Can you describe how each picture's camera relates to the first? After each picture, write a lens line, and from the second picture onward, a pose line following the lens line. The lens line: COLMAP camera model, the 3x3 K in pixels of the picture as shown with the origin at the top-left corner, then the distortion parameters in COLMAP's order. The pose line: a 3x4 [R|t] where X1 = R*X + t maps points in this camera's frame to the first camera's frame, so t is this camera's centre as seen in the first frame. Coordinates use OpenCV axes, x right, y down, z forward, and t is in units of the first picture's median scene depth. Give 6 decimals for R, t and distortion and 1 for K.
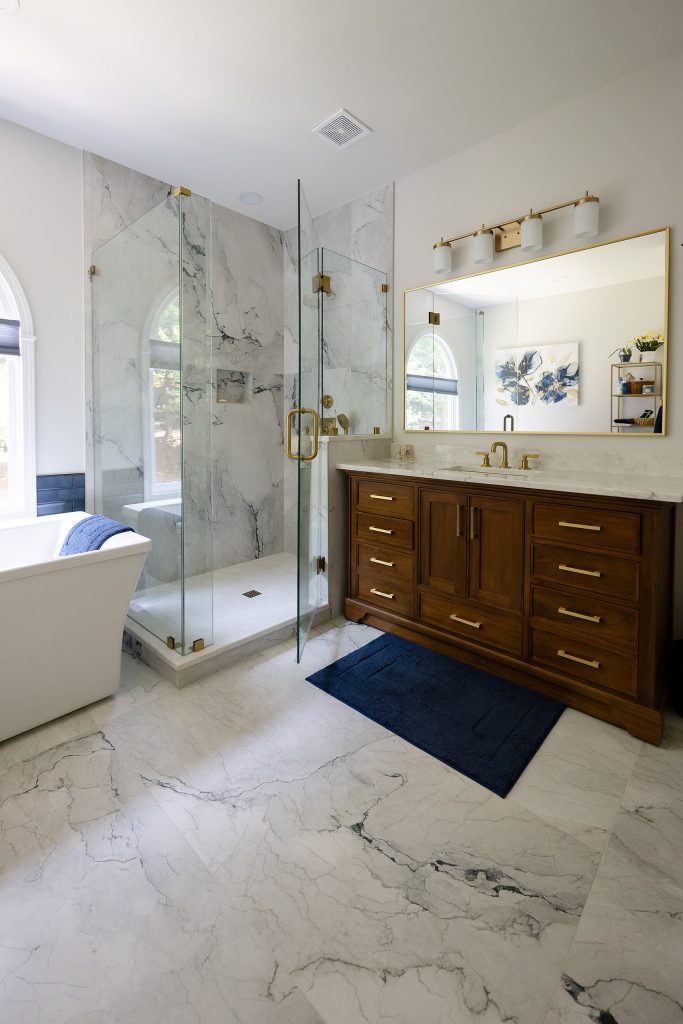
lens RADIAL K [[439.1, 0, 326.2], [0, 439.1, 439.2], [0, 0, 1]] dist [-0.007798, 0.001616]
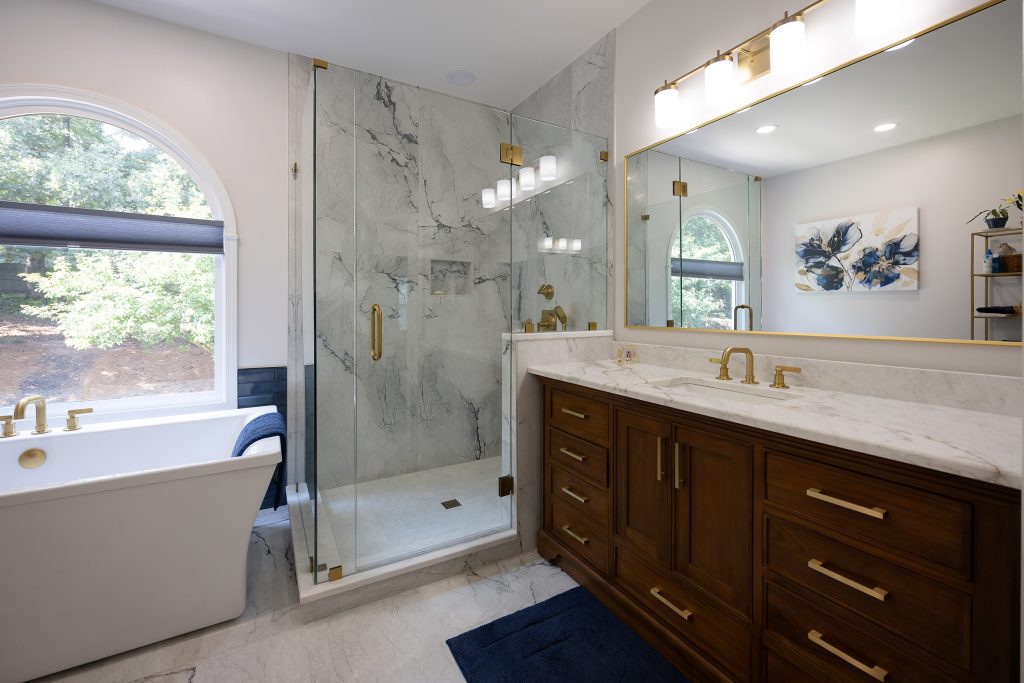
lens RADIAL K [[414.5, 0, 501.7], [0, 414.5, 316.4], [0, 0, 1]] dist [-0.002752, 0.000061]
pose [[0.955638, 0.001346, -0.294540, 0.172418], [-0.007746, 0.999759, -0.020562, -0.019469], [0.294441, 0.021932, 0.955418, 0.188901]]
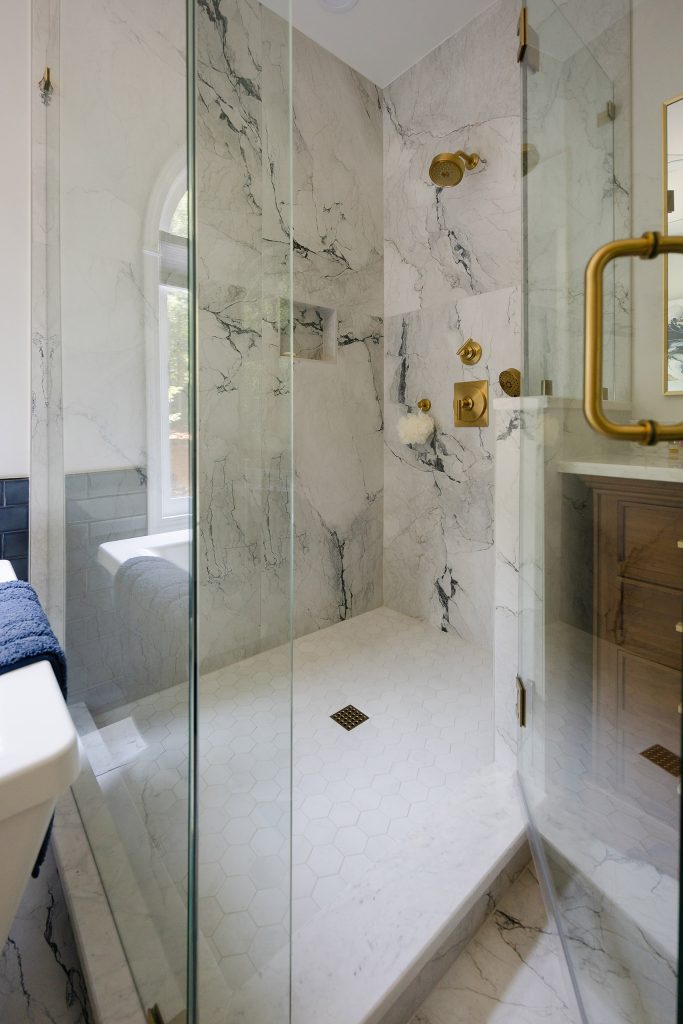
lens RADIAL K [[433.0, 0, 314.0], [0, 433.0, 427.2], [0, 0, 1]] dist [0.000491, -0.001160]
pose [[0.990702, -0.002078, -0.136032, -0.132252], [-0.001448, 0.999666, -0.025815, 0.026979], [0.136040, 0.025772, 0.990368, 0.460278]]
